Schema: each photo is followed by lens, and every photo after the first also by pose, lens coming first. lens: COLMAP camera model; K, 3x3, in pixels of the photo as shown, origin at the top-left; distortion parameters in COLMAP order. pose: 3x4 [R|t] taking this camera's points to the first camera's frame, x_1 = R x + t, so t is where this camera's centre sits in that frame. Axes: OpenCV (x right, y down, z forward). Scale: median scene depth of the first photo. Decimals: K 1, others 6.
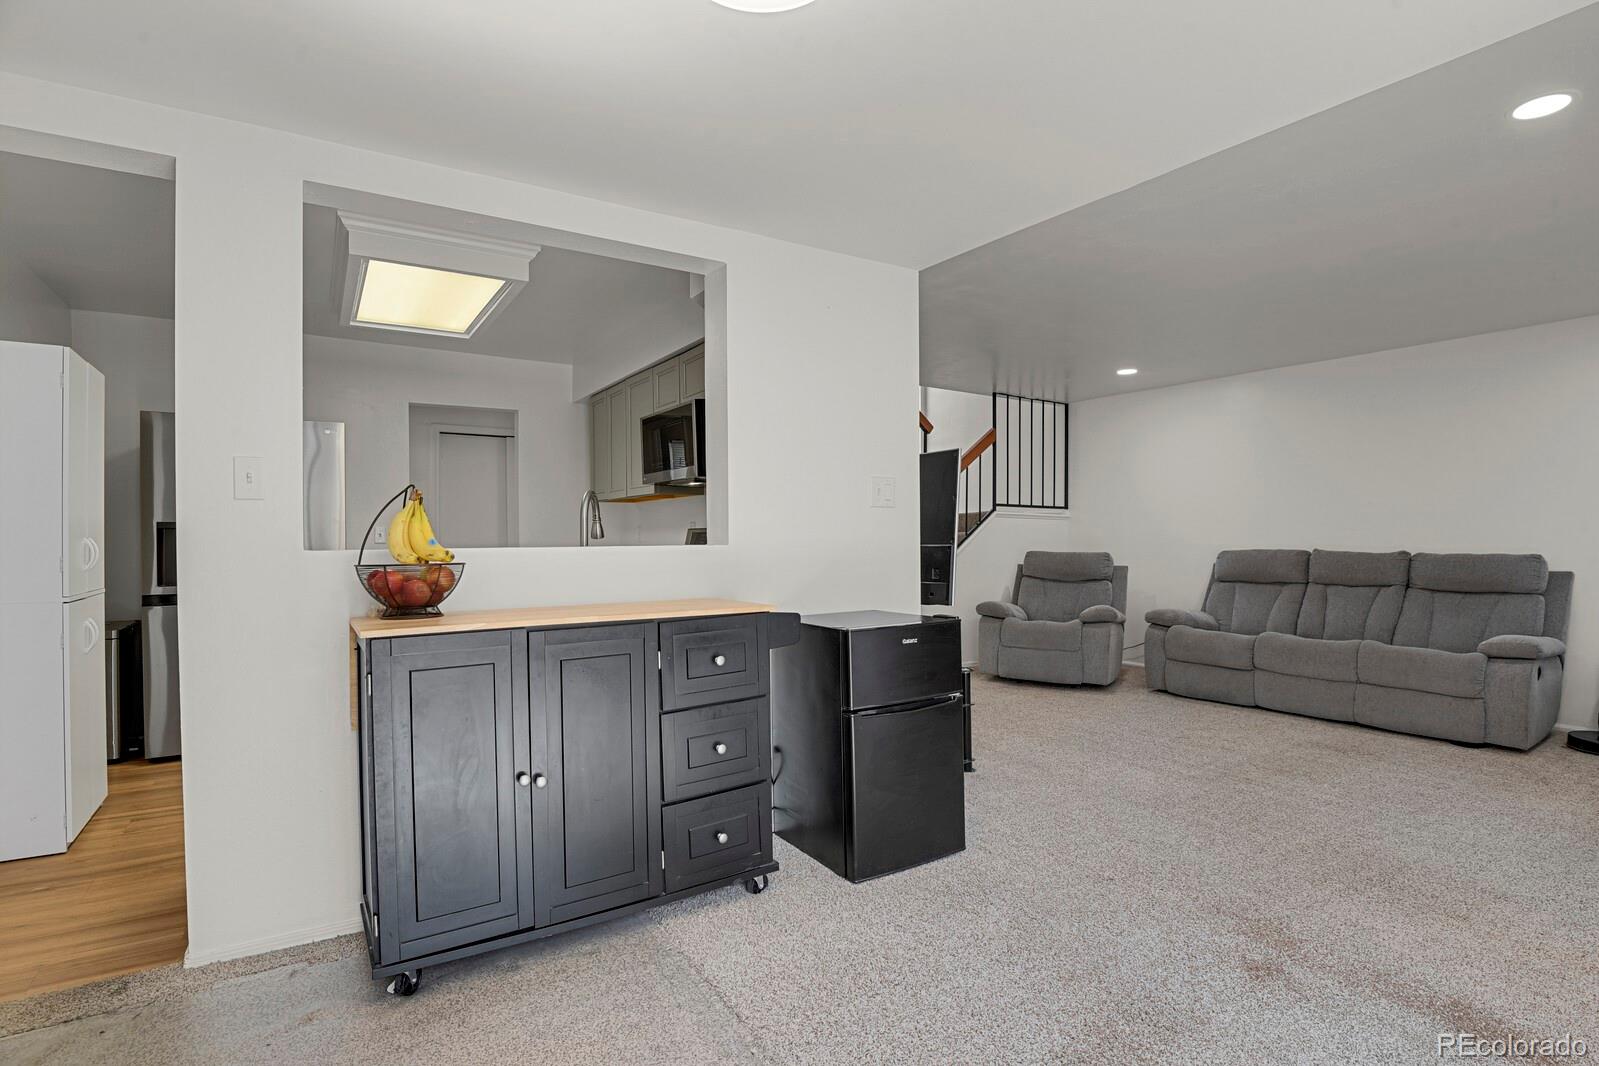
lens RADIAL K [[783.6, 0, 804.3], [0, 783.6, 532.9], [0, 0, 1]] dist [-0.021485, -0.004471]
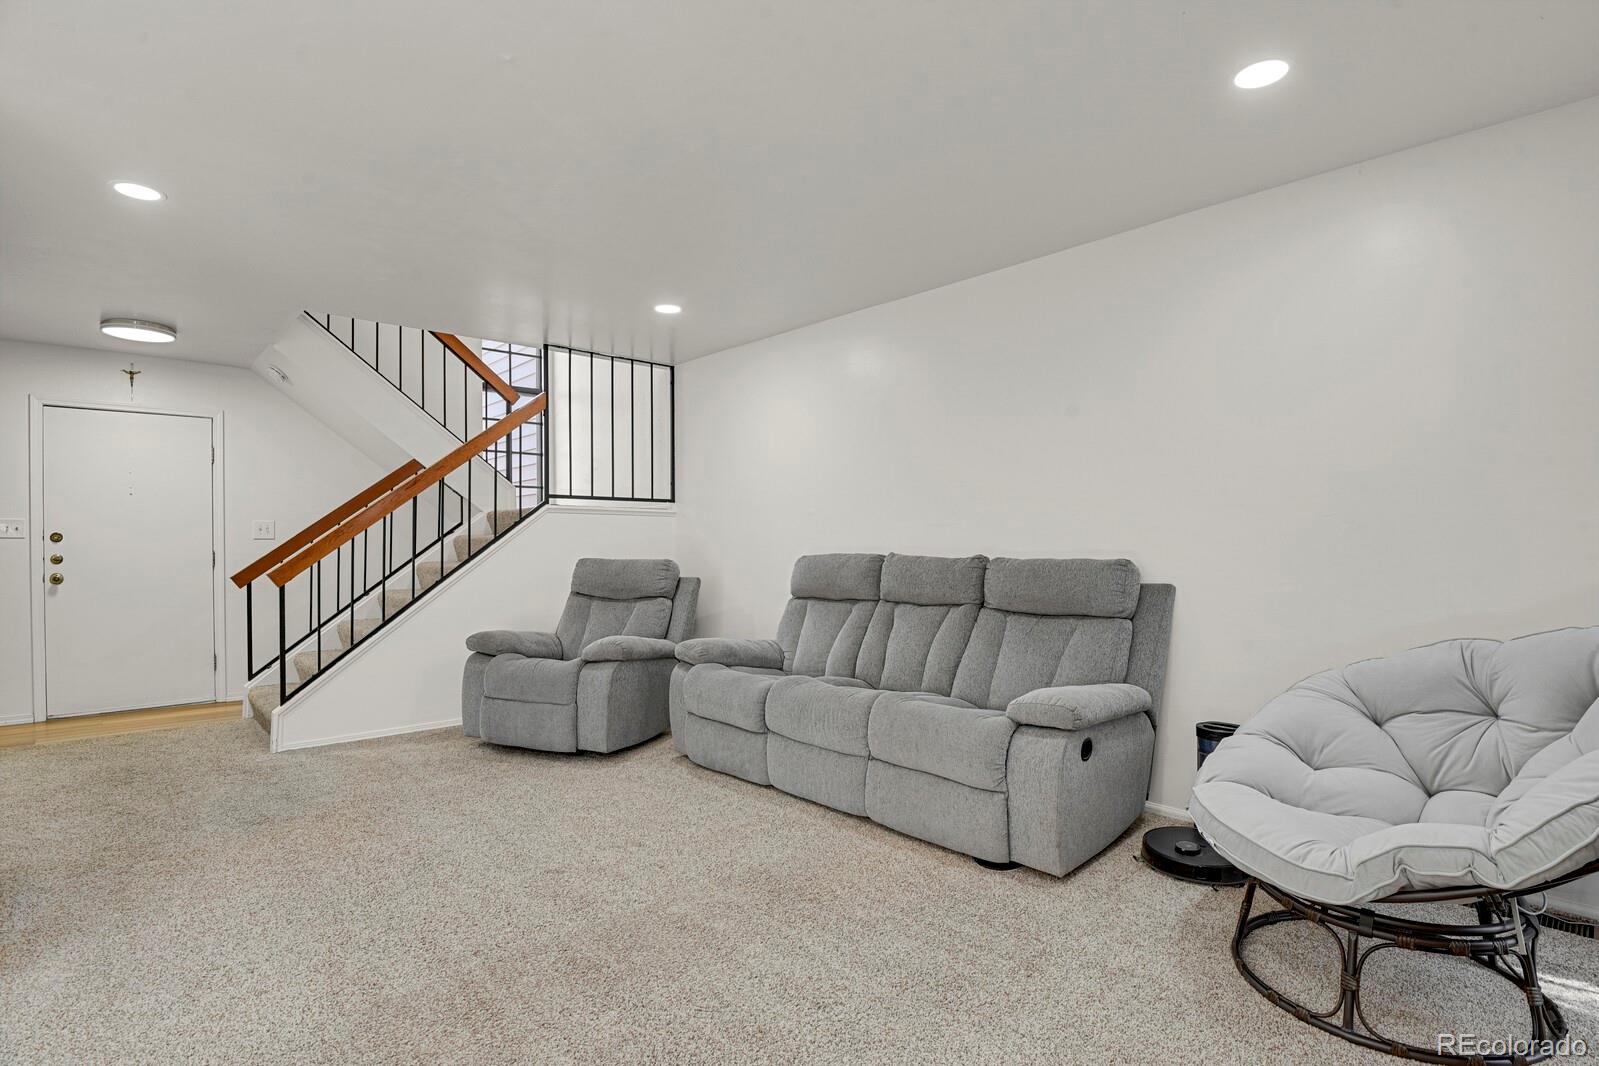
lens RADIAL K [[783.6, 0, 799.8], [0, 783.6, 533.9], [0, 0, 1]] dist [-0.021485, -0.004471]
pose [[0.986552, -0.010512, 0.163110, 0.472074], [0.010264, 0.999945, 0.002365, 0.000522], [-0.163126, -0.000659, 0.986605, 0.303780]]
